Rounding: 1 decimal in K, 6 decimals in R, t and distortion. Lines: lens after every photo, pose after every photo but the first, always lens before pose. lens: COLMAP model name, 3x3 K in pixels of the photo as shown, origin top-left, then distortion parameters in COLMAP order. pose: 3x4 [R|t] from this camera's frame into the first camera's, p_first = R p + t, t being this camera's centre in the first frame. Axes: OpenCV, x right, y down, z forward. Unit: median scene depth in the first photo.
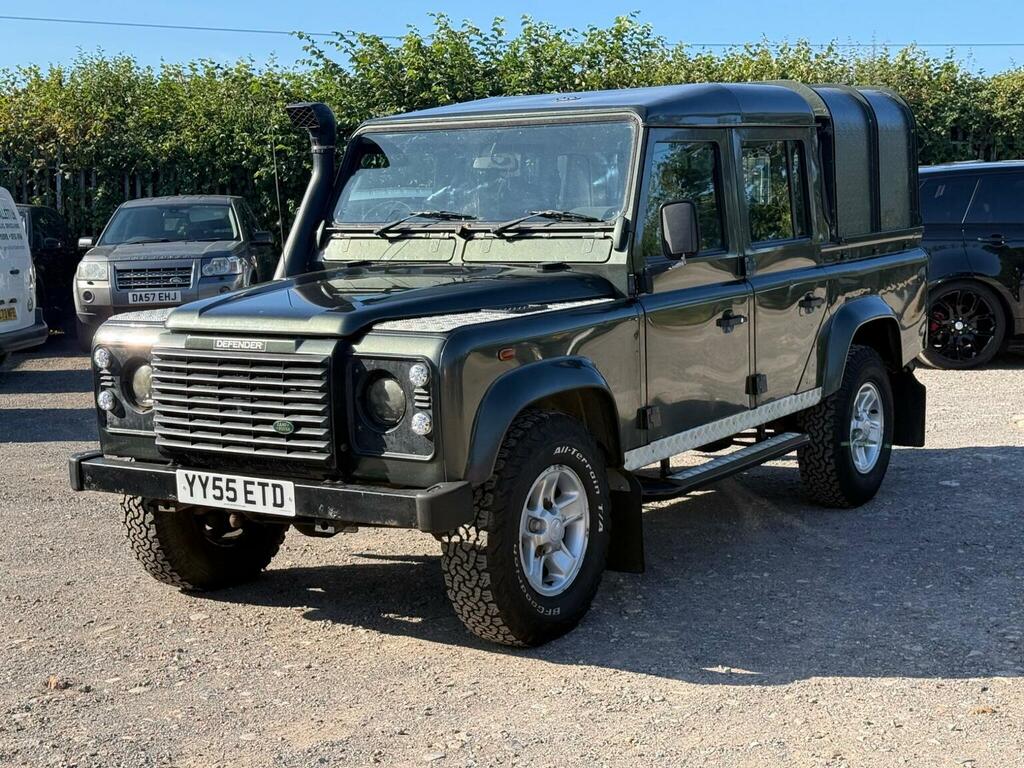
lens RADIAL K [[1531.3, 0, 508.1], [0, 1531.3, 374.4], [0, 0, 1]] dist [0.118707, 0.025897]
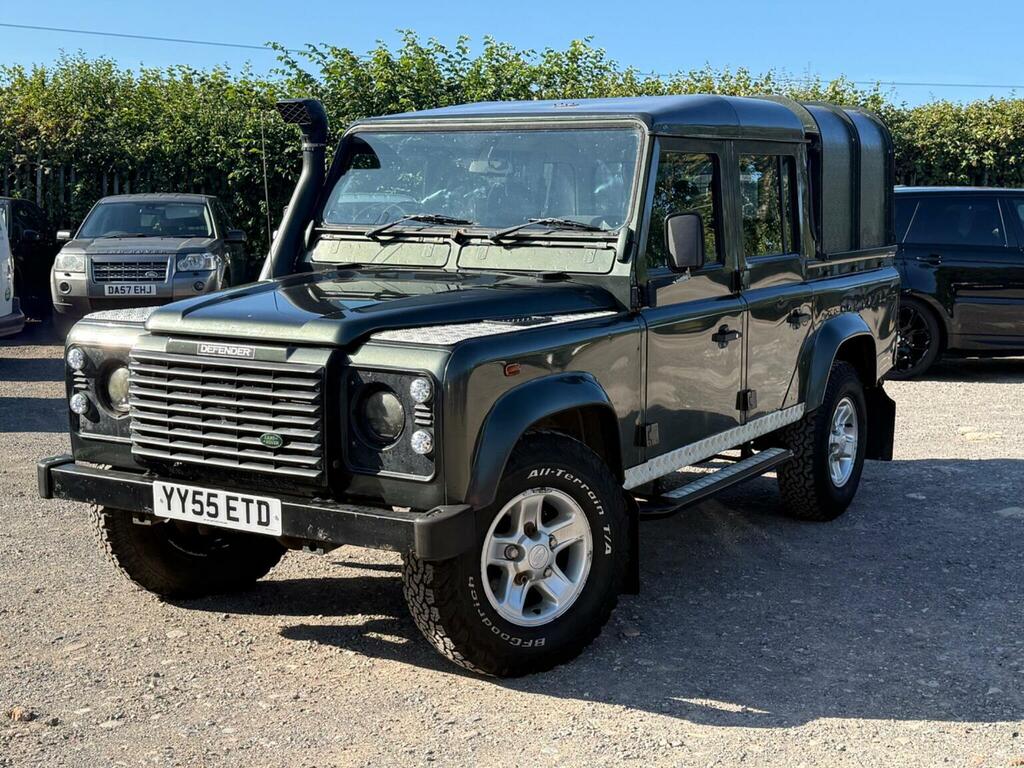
lens RADIAL K [[1373.4, 0, 526.7], [0, 1373.4, 379.6], [0, 0, 1]] dist [0.154089, -0.228567]
pose [[0.998299, 0.026733, 0.051818, -0.033125], [-0.027305, 0.999573, 0.010374, -0.014695], [-0.051519, -0.011771, 0.998603, 0.142145]]
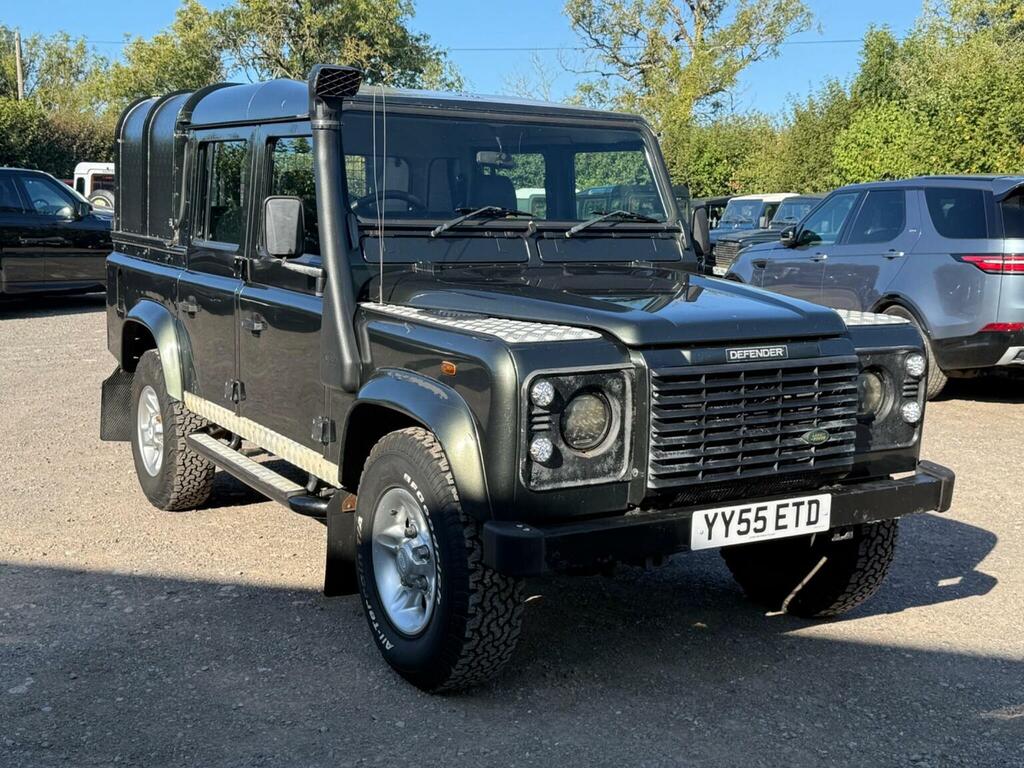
lens RADIAL K [[1255.9, 0, 508.6], [0, 1255.9, 387.6], [0, 0, 1]] dist [0.131370, -0.046667]
pose [[0.428672, -0.095014, 0.898450, -0.844819], [0.082124, 0.994436, 0.065981, -0.056486], [-0.899720, 0.045500, 0.434090, 0.778249]]
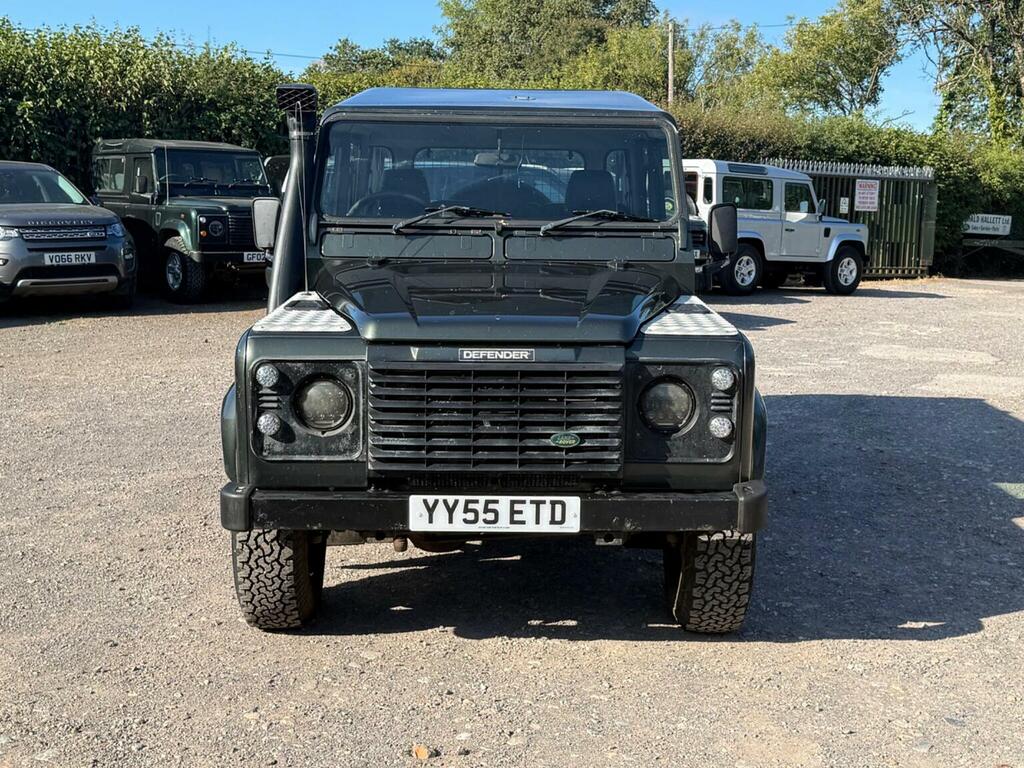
lens RADIAL K [[1374.8, 0, 512.0], [0, 1374.8, 384.0], [0, 0, 1]] dist [0.134580, -0.112693]
pose [[0.823519, -0.053399, 0.564770, -0.607565], [0.035338, 0.998455, 0.042877, -0.035398], [-0.566187, -0.015352, 0.824134, 0.296254]]
